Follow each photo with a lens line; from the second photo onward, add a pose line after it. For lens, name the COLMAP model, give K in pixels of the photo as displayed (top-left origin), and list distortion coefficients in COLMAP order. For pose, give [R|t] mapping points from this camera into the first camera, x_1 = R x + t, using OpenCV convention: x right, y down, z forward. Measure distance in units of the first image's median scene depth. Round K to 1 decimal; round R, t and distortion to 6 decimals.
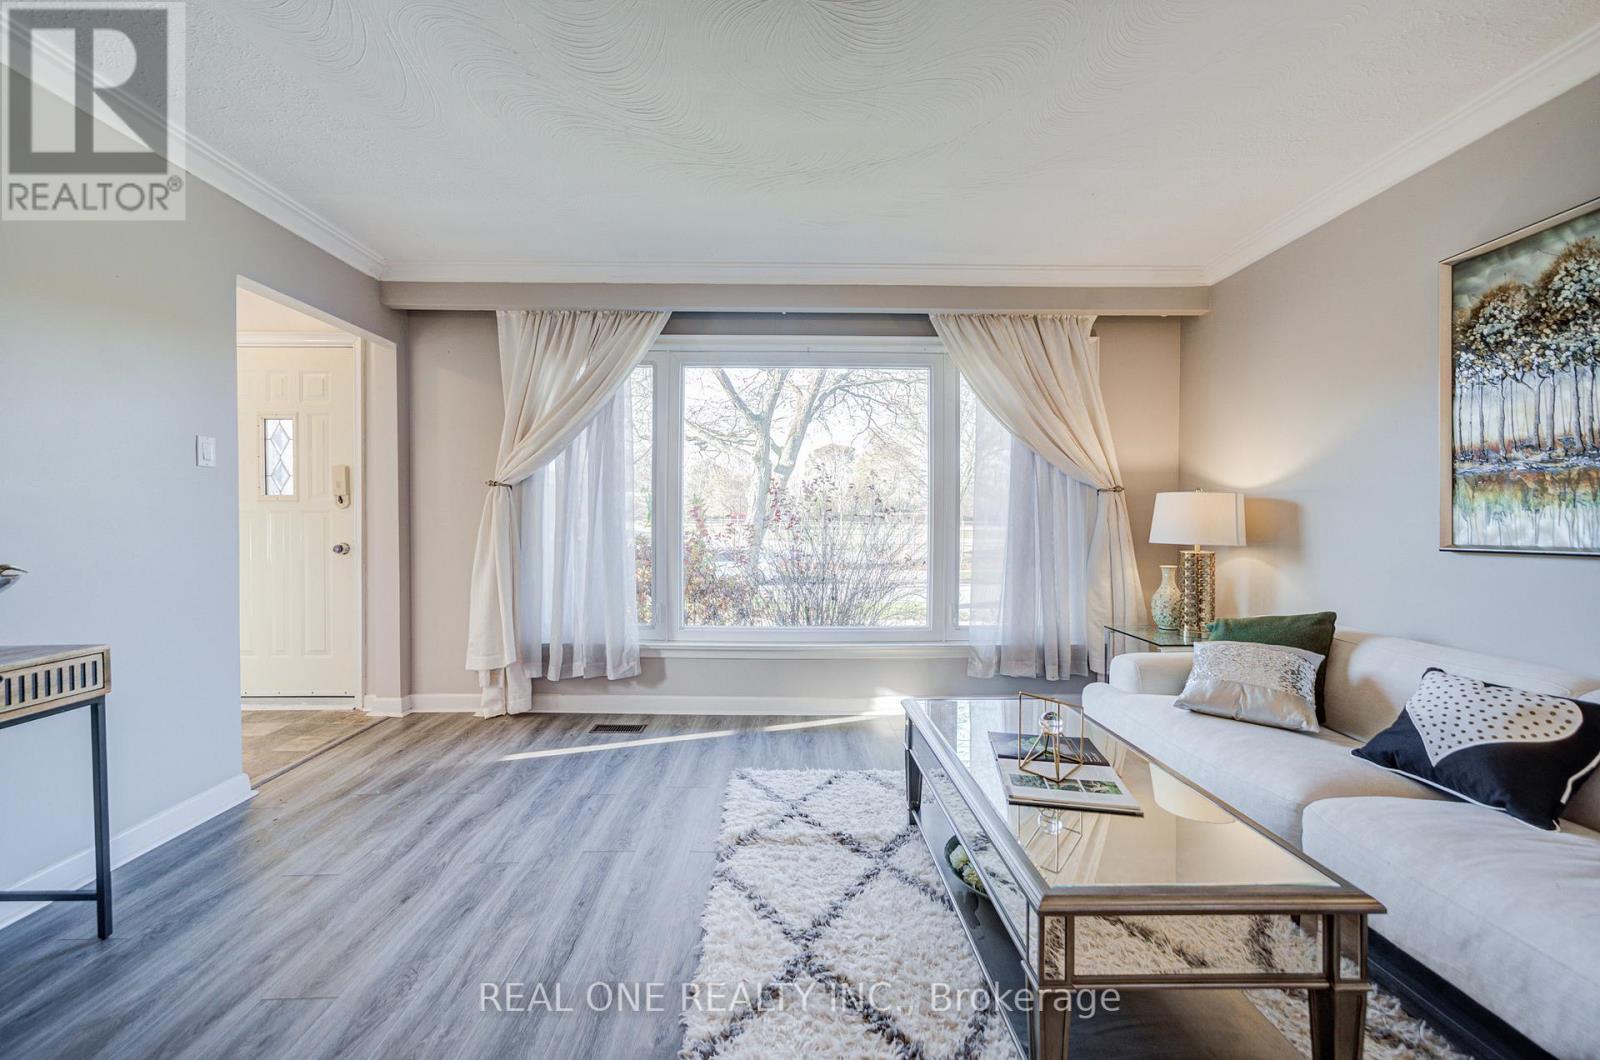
lens RADIAL K [[656.5, 0, 800.0], [0, 656.5, 530.0], [0, 0, 1]] dist [-0.040378, 0.028824]
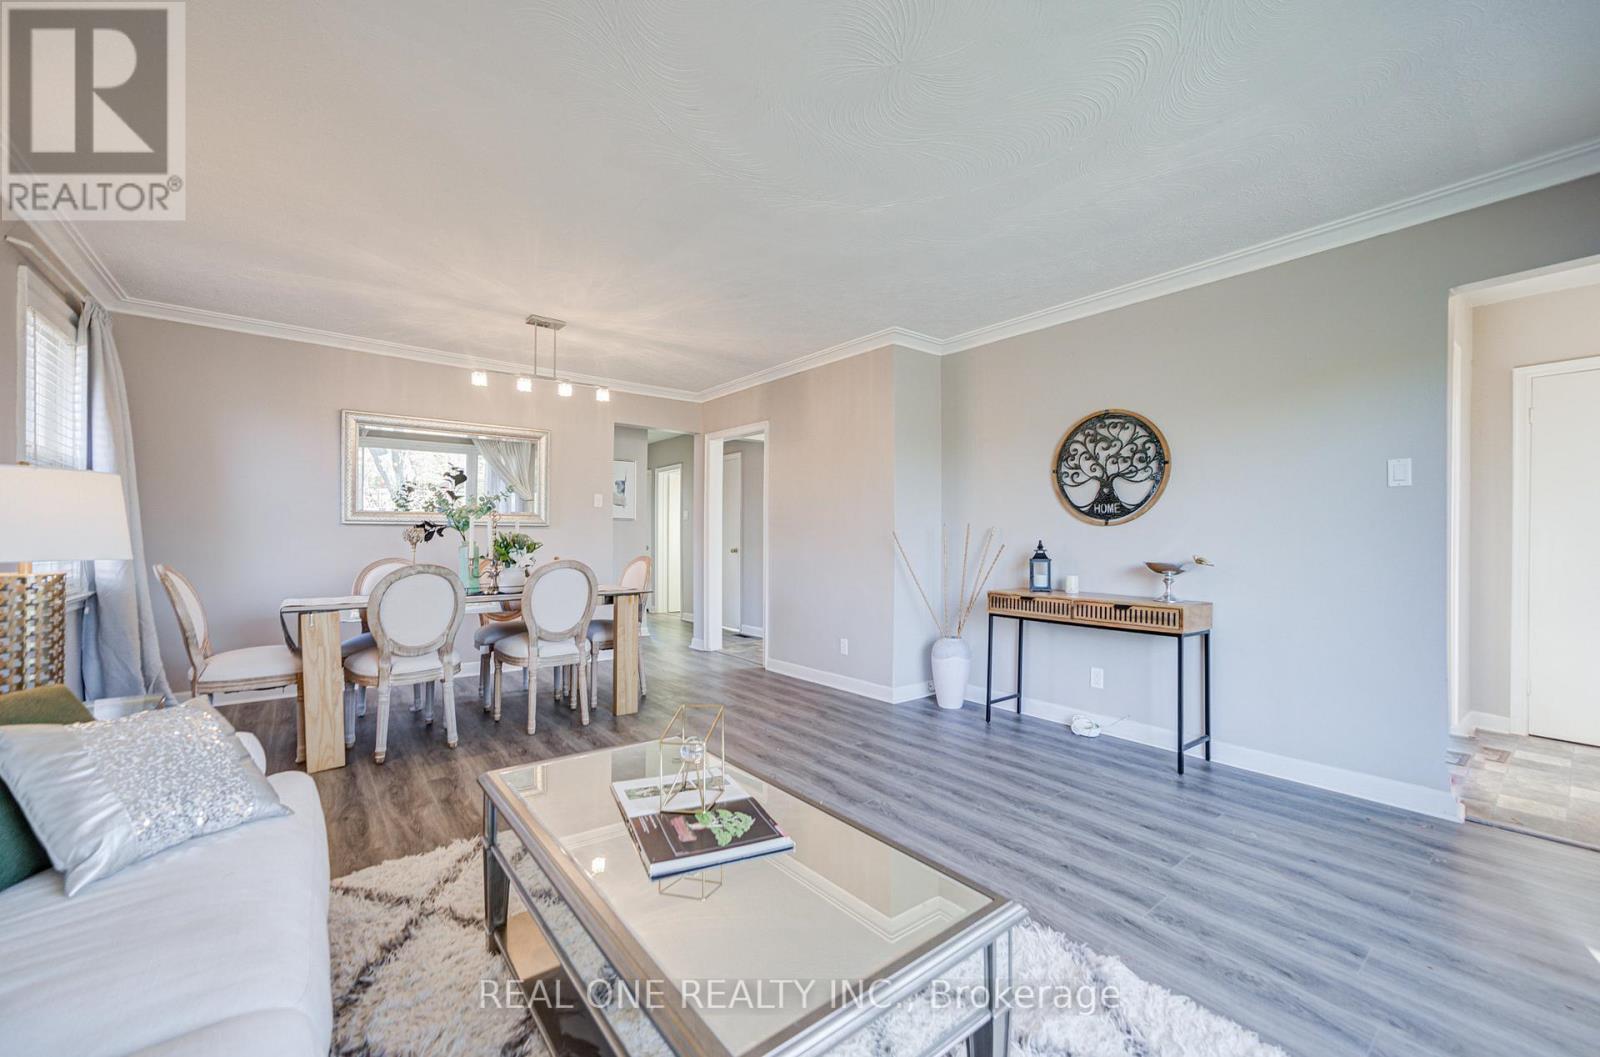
lens RADIAL K [[656.5, 0, 800.0], [0, 656.5, 528.5], [0, 0, 1]] dist [-0.040378, 0.028824]
pose [[-0.811807, -0.003946, -0.583913, 0.796896], [-0.011021, 0.999903, 0.008566, -0.035221], [0.583822, 0.013389, -0.811771, 1.820142]]
